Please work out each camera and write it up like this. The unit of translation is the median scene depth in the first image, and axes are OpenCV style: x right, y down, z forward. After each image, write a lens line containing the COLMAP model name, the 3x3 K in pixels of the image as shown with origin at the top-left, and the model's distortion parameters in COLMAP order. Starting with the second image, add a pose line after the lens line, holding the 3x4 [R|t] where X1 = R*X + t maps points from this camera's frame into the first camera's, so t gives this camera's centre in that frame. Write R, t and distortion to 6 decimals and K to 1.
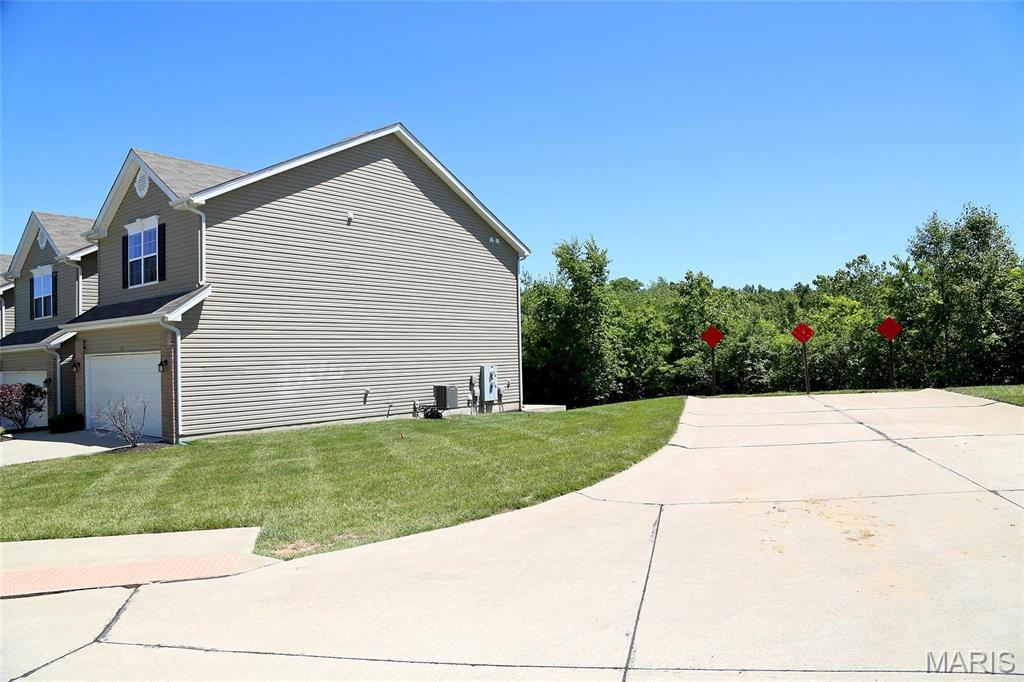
lens RADIAL K [[702.5, 0, 512.0], [0, 702.5, 341.4], [0, 0, 1]] dist [-0.022758, 0.023559]
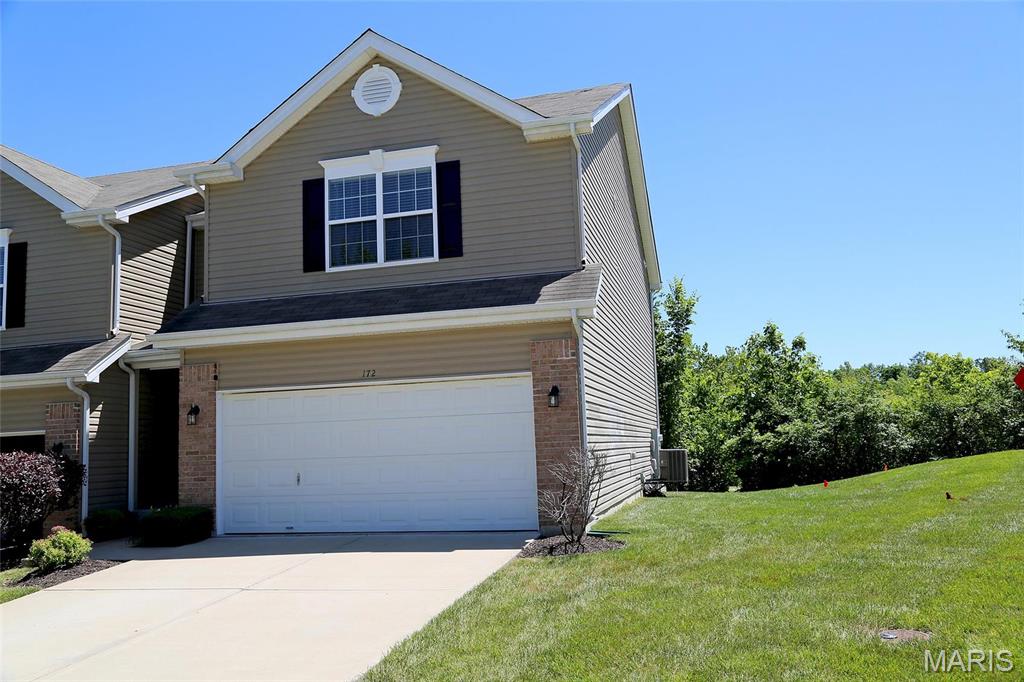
lens RADIAL K [[876.0, 0, 510.5], [0, 876.0, 339.0], [0, 0, 1]] dist [0.000646, 0.059618]
pose [[0.910187, 0.040222, 0.412239, -0.685079], [0.007882, 0.993412, -0.114329, 0.057721], [-0.414122, 0.107310, 0.903874, 0.305785]]
